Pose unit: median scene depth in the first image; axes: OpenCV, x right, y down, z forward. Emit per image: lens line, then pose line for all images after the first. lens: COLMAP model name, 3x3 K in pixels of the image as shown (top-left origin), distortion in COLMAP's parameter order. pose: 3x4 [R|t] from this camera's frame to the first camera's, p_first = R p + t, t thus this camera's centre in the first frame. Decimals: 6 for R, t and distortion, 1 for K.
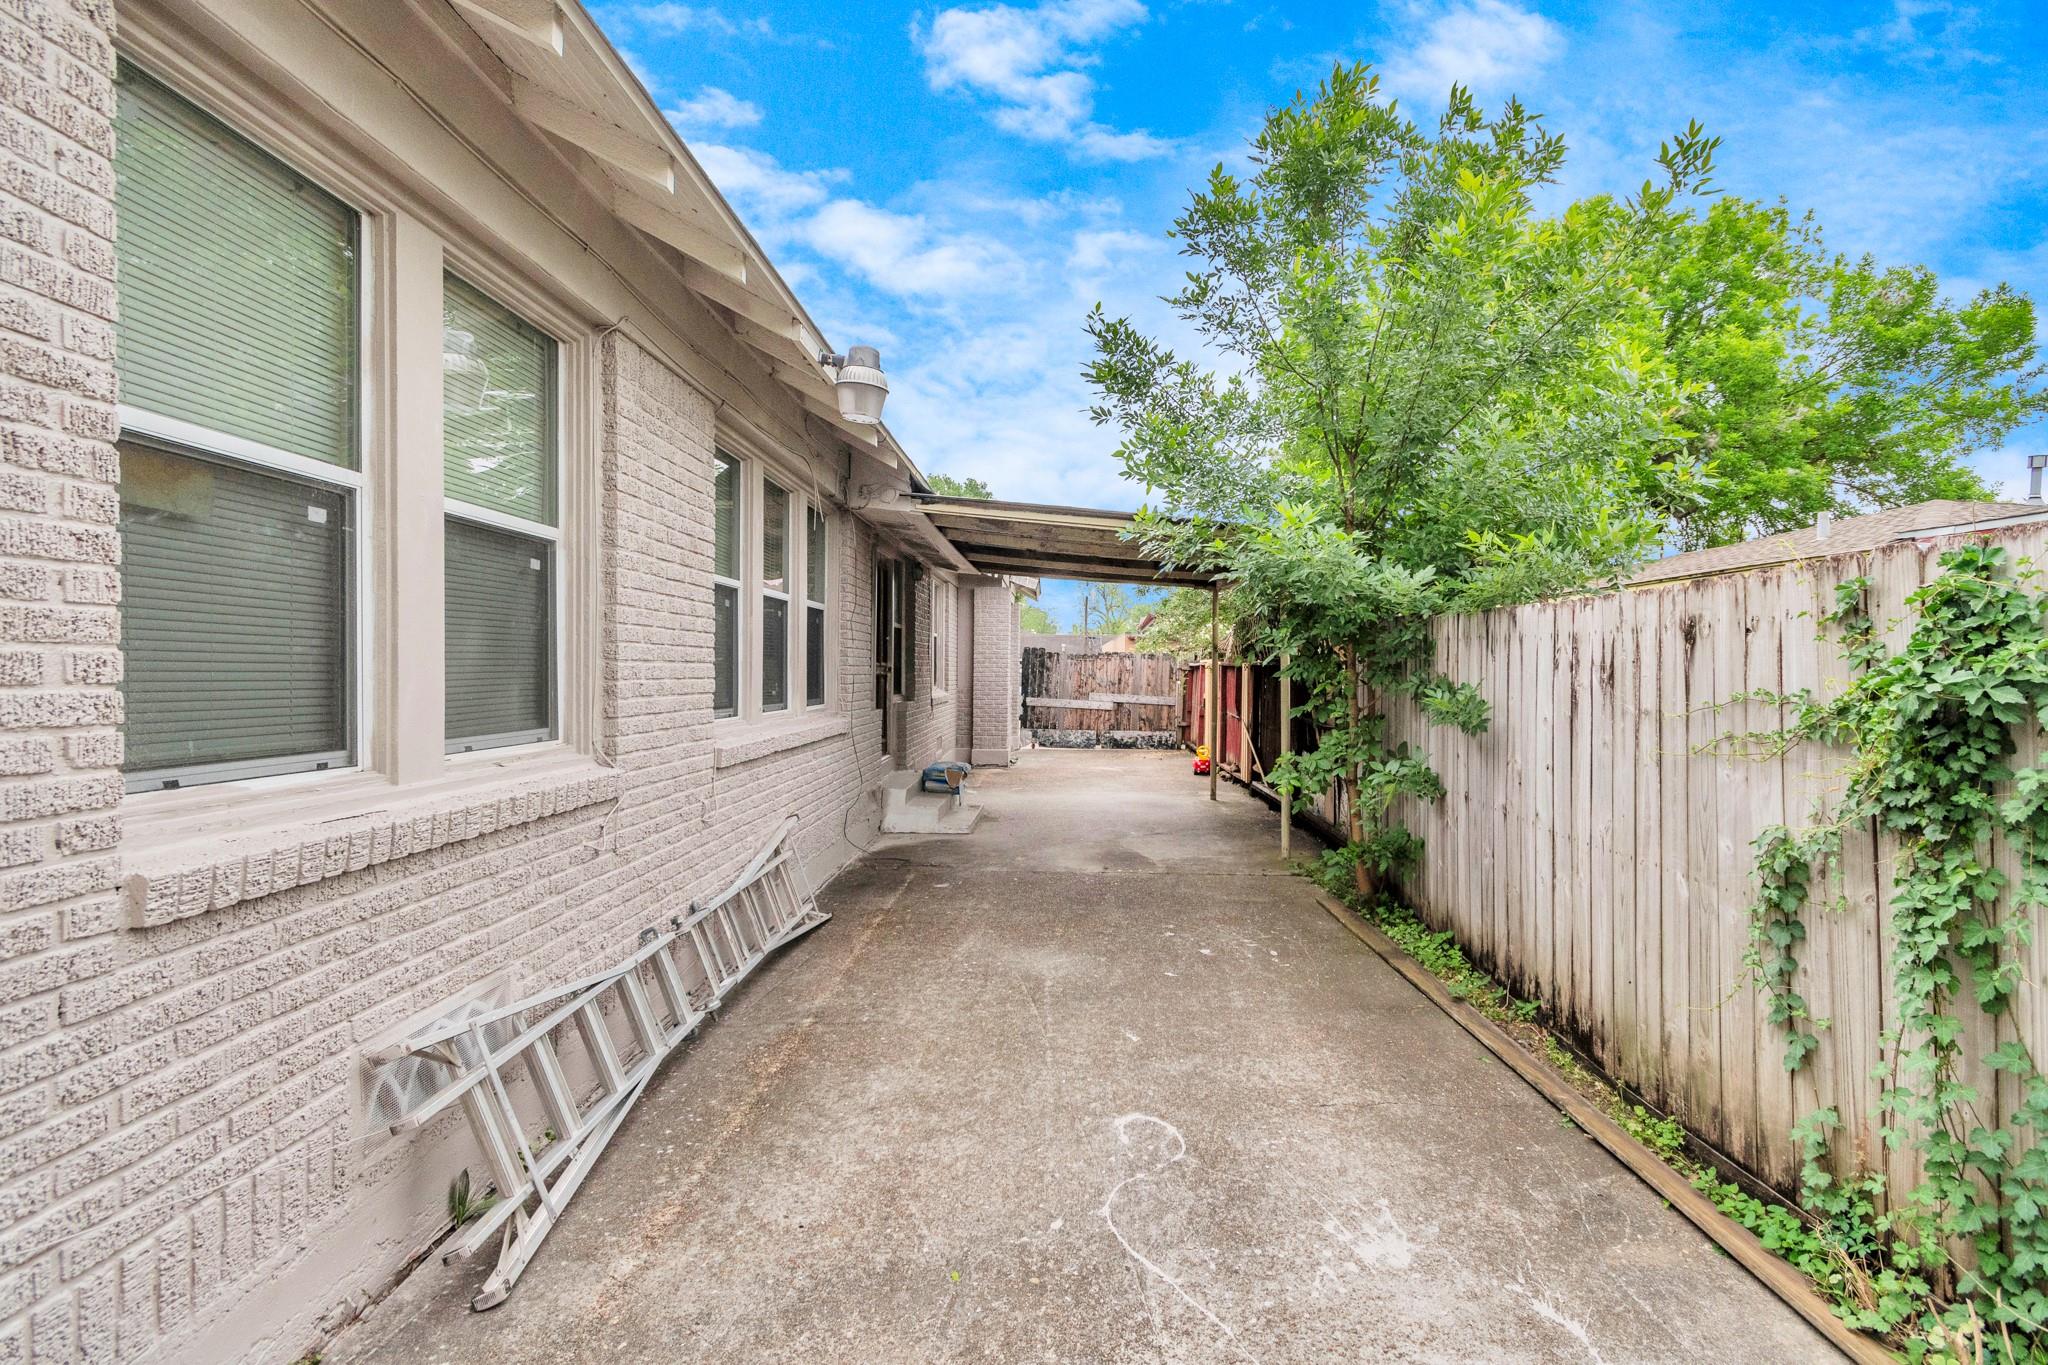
lens RADIAL K [[908.7, 0, 1041.5], [0, 908.7, 677.3], [0, 0, 1]] dist [-0.001944, -0.000530]
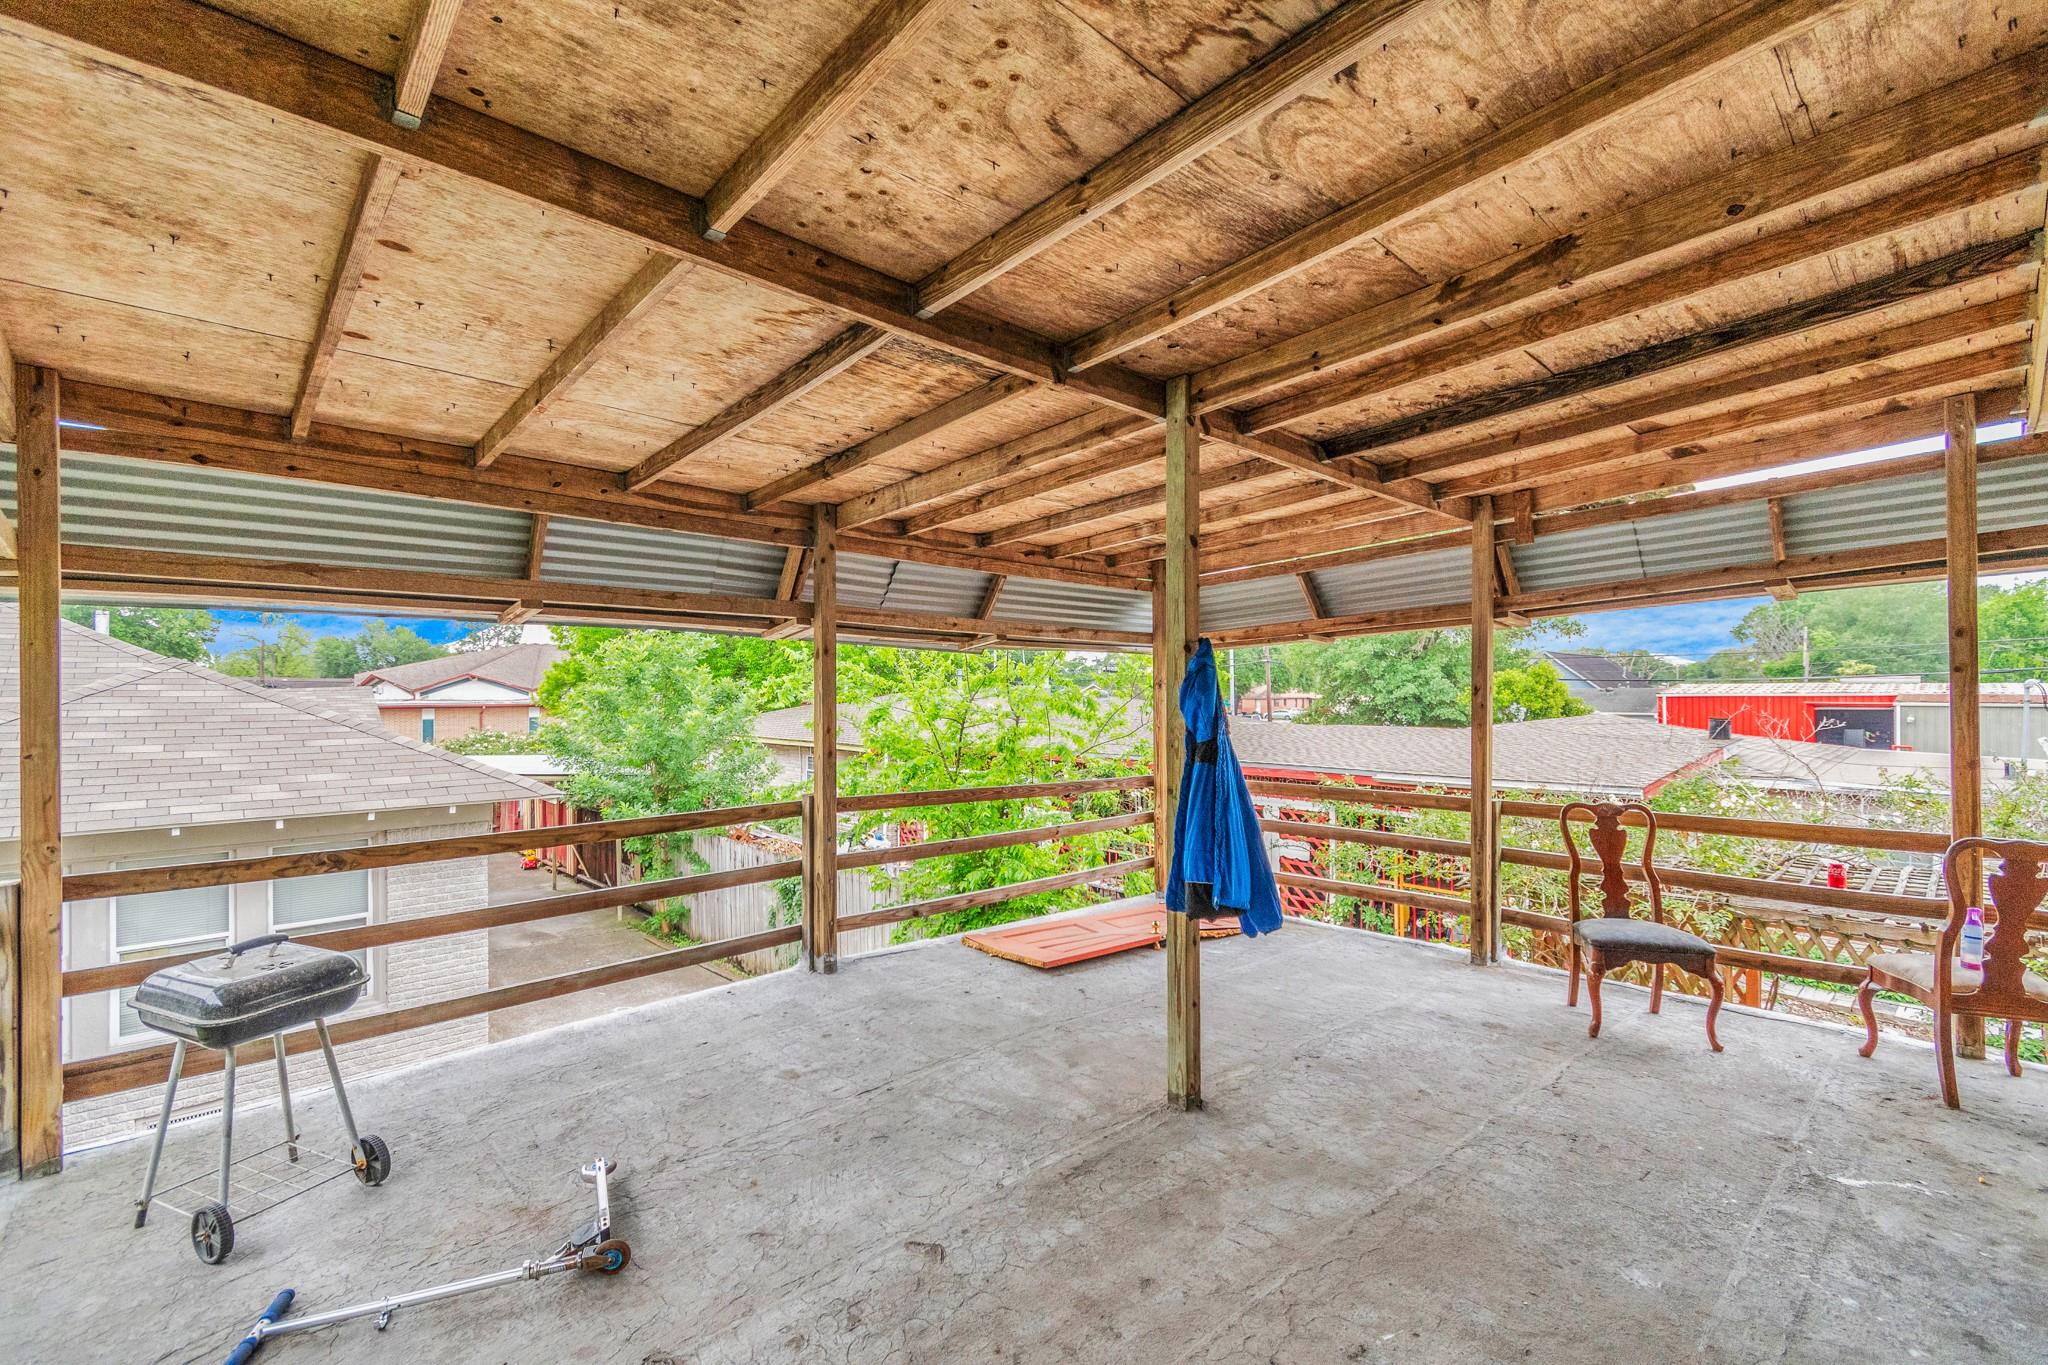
lens RADIAL K [[908.7, 0, 1021.9], [0, 908.7, 686.8], [0, 0, 1]] dist [-0.001944, -0.000530]
pose [[0.701222, -0.009853, 0.712875, -0.788335], [0.011271, 0.999933, 0.002733, -0.465476], [-0.712854, 0.006118, 0.701286, -1.567843]]
